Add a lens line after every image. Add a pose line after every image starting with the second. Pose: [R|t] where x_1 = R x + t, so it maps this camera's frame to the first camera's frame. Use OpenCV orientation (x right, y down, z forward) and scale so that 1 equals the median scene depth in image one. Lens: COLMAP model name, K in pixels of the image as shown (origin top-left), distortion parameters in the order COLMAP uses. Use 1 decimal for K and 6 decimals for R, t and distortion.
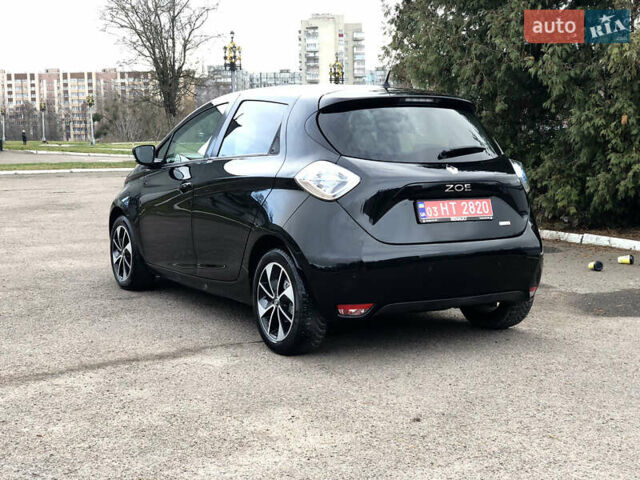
lens RADIAL K [[948.8, 0, 320.0], [0, 948.8, 240.0], [0, 0, 1]] dist [0.218016, -0.755558]
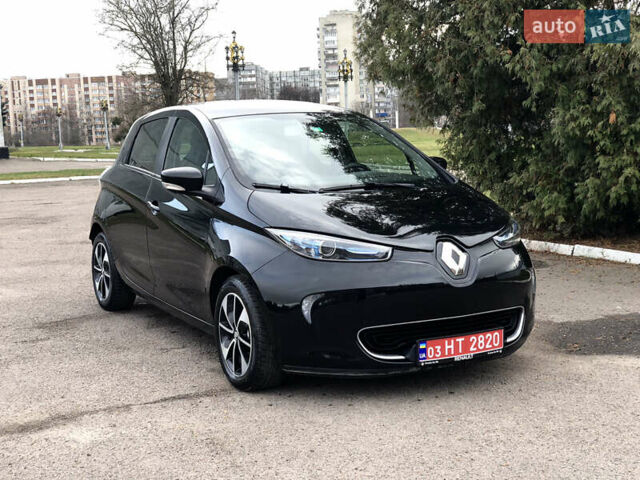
lens RADIAL K [[948.8, 0, 320.0], [0, 948.8, 240.0], [0, 0, 1]] dist [0.218016, -0.755558]
pose [[0.999364, -0.023552, -0.026789, 0.058027], [0.023629, 0.999717, 0.002575, -0.018444], [0.026721, -0.003206, 0.999638, 0.089475]]
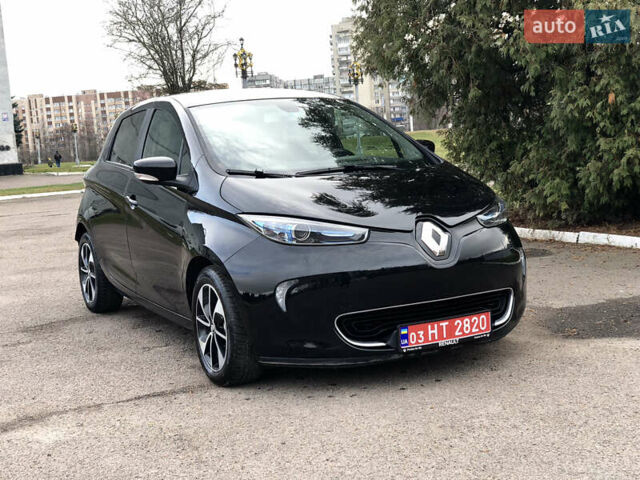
lens RADIAL K [[948.8, 0, 320.0], [0, 948.8, 240.0], [0, 0, 1]] dist [0.218016, -0.755558]
pose [[0.997159, -0.058098, -0.047953, 0.077689], [0.057867, 0.998305, -0.006178, -0.007143], [0.048231, 0.003385, 0.998830, 0.110483]]
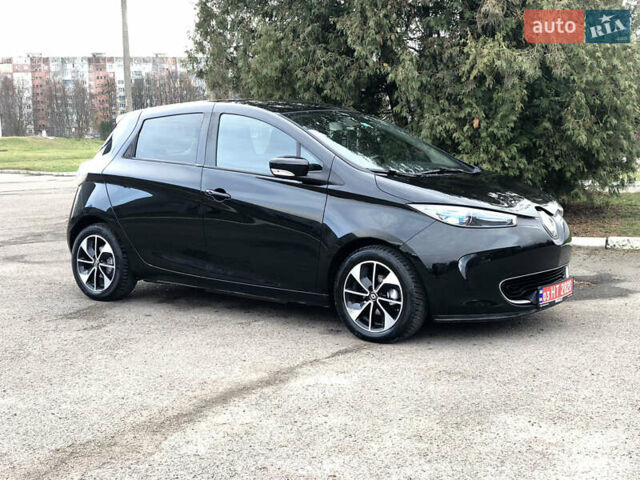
lens RADIAL K [[948.8, 0, 320.0], [0, 948.8, 240.0], [0, 0, 1]] dist [0.218016, -0.755558]
pose [[0.919230, -0.061034, 0.388961, -0.239896], [0.063070, 0.997981, 0.007544, -0.010300], [-0.388636, 0.017597, 0.921223, 0.061029]]
